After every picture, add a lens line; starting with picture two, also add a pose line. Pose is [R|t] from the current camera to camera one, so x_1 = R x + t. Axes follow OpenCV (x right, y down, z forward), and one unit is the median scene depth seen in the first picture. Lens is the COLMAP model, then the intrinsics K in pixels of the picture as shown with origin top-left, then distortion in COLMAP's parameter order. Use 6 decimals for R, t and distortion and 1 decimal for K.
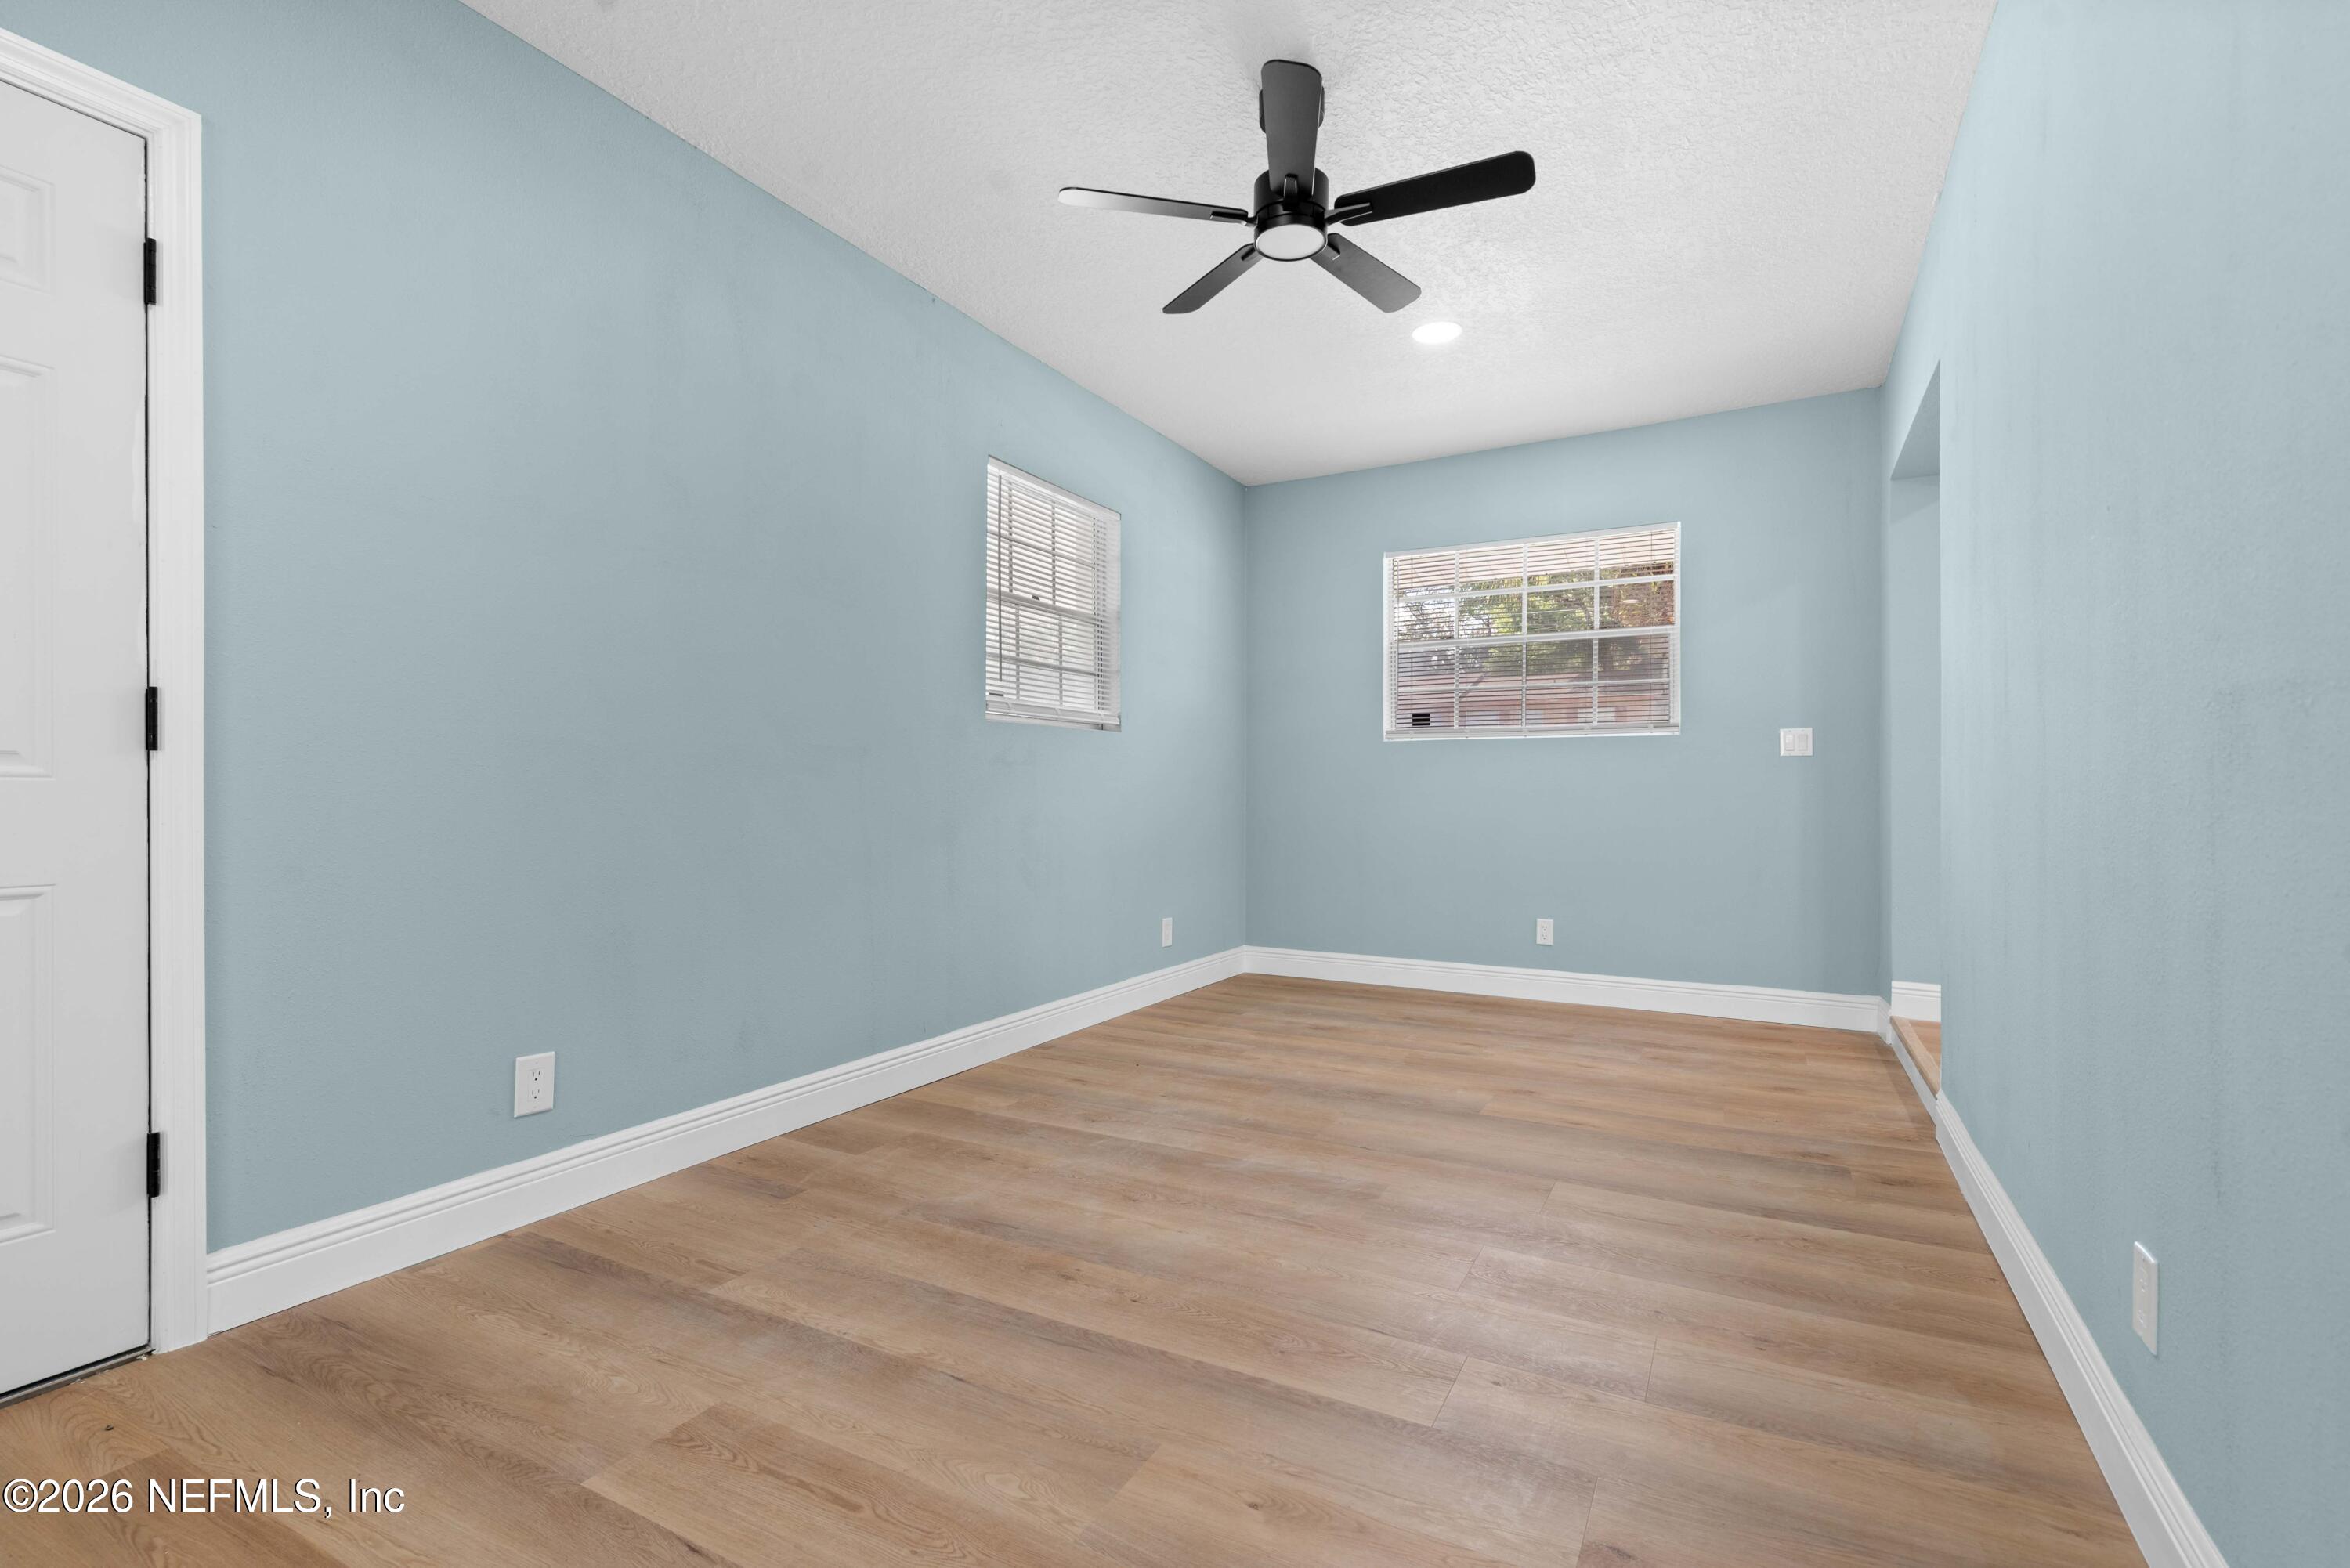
lens RADIAL K [[1043.1, 0, 1165.4], [0, 1043.1, 791.4], [0, 0, 1]] dist [-0.000339, 0.000006]
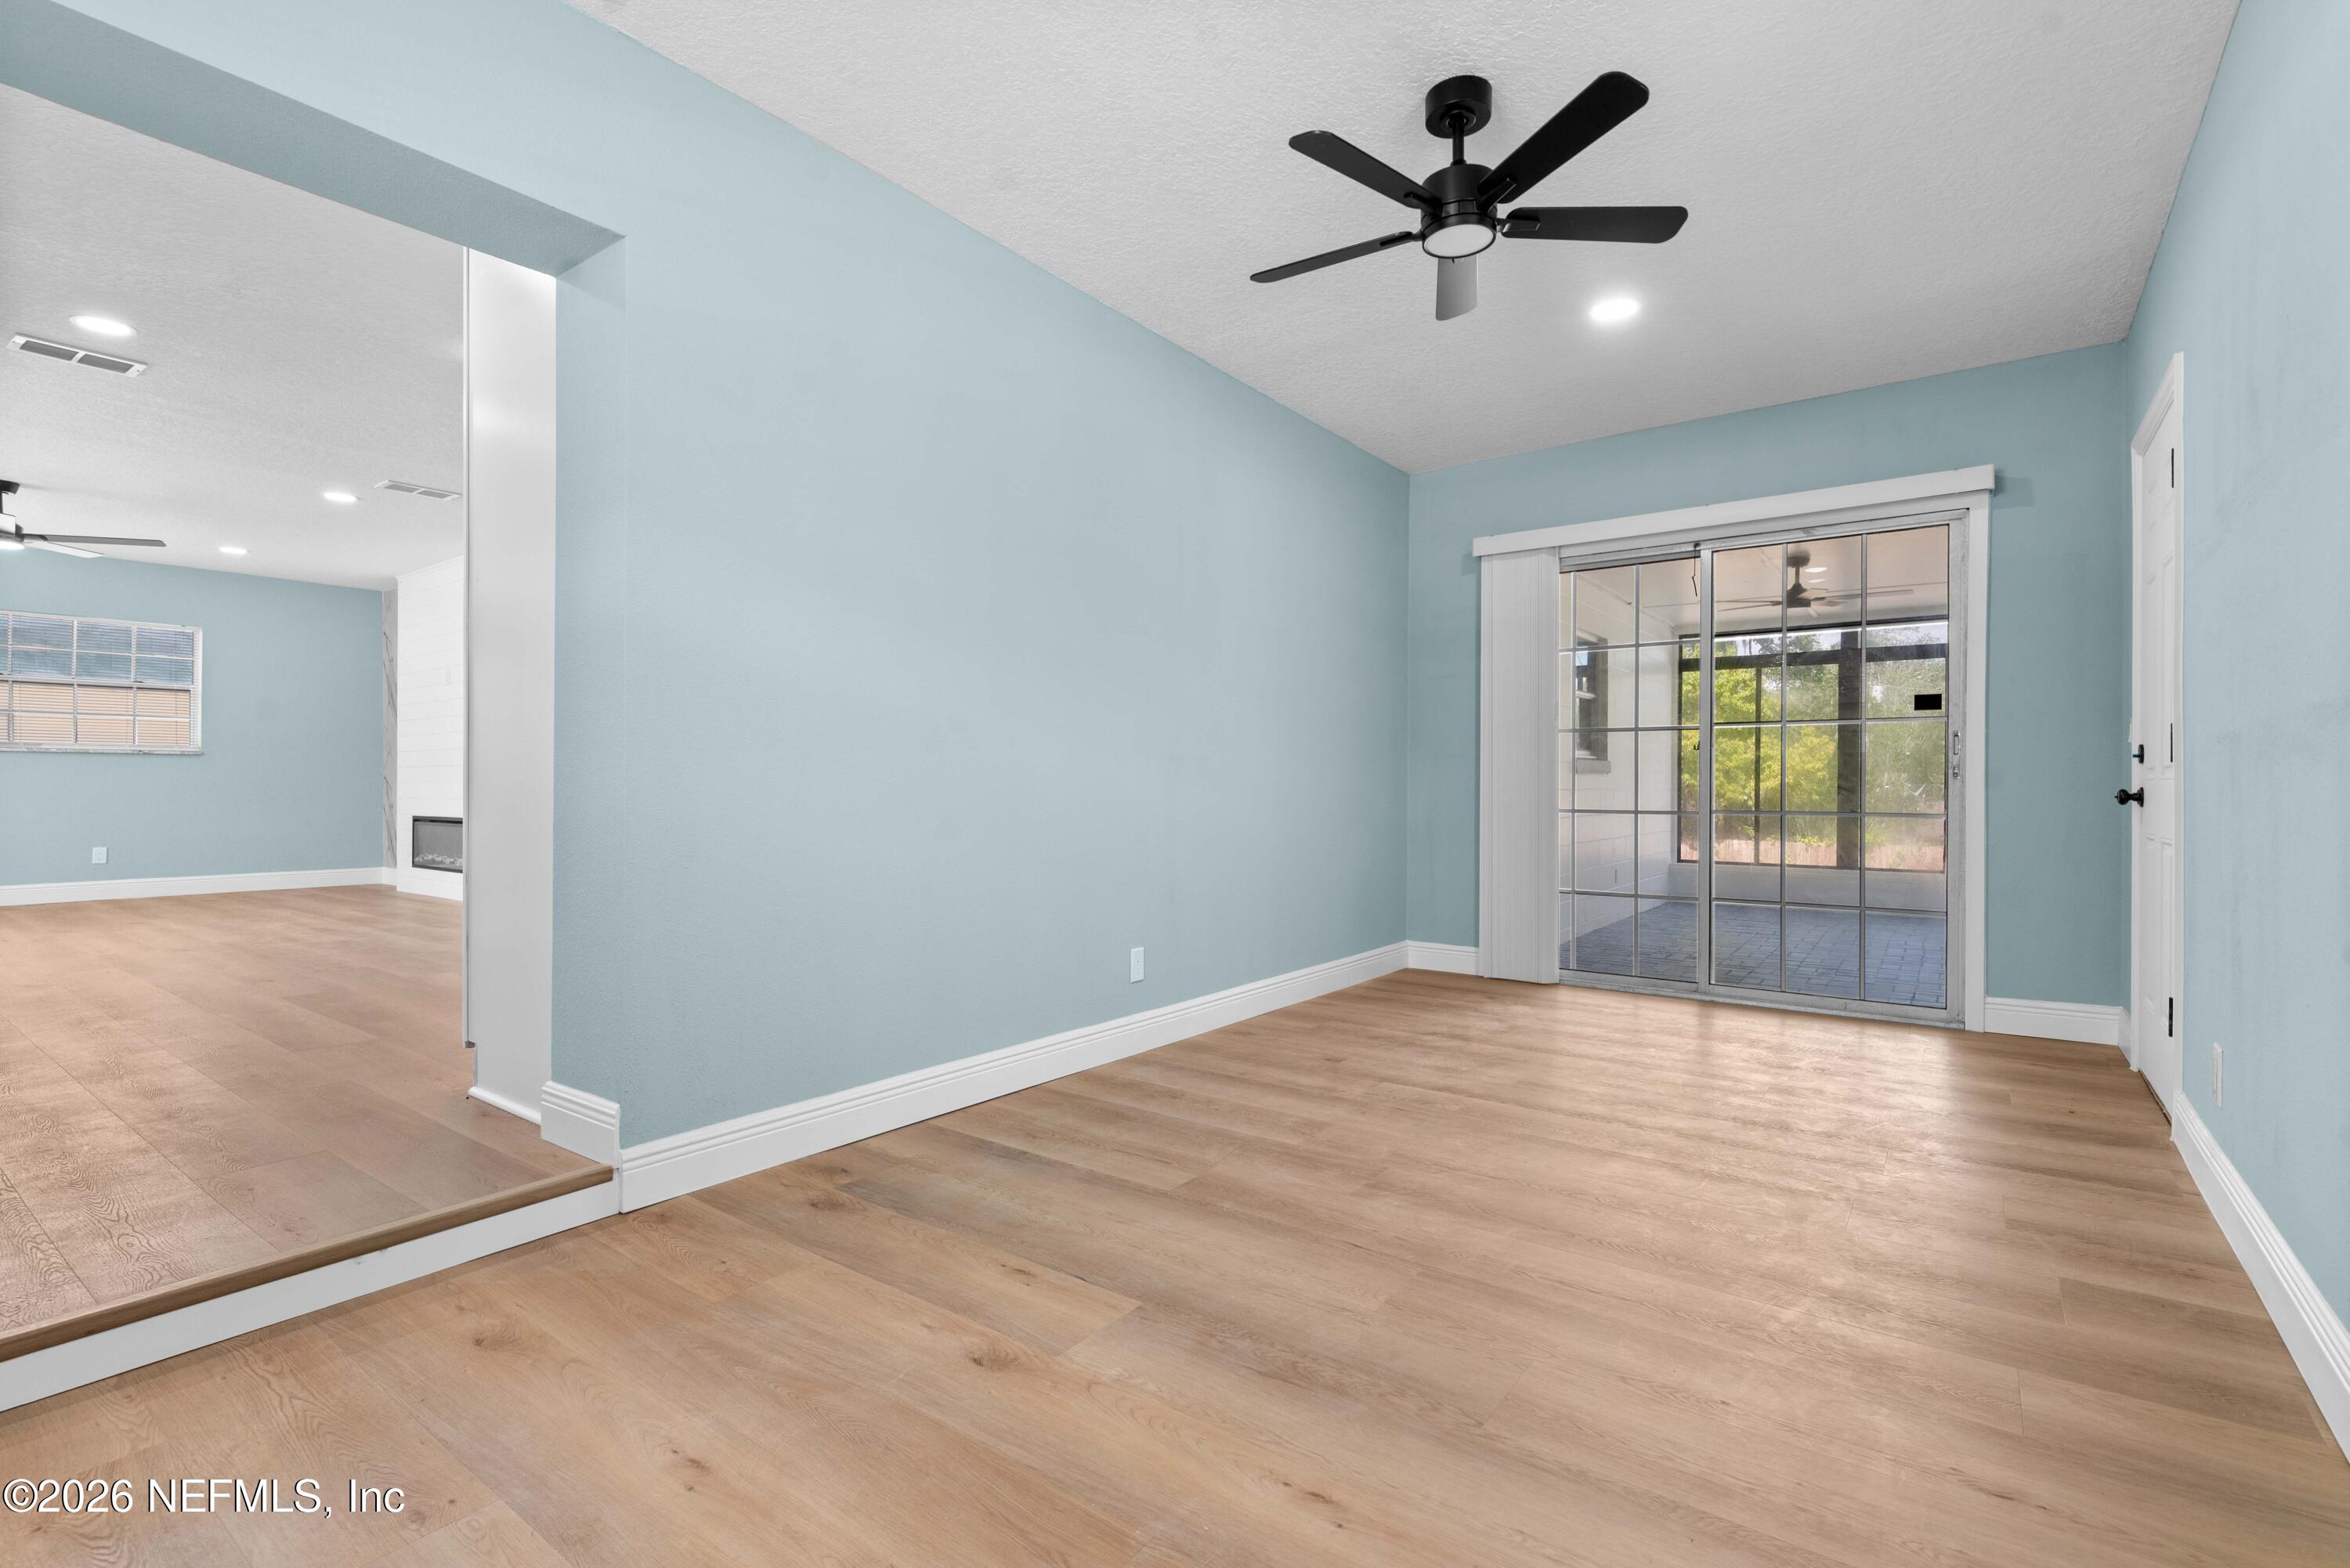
lens RADIAL K [[1043.1, 0, 1165.4], [0, 1043.1, 791.4], [0, 0, 1]] dist [-0.000339, 0.000006]
pose [[-0.989404, -0.005311, 0.145092, 0.222308], [-0.004411, 0.999969, 0.006520, 0.001964], [-0.145122, 0.005811, -0.989397, 1.797154]]
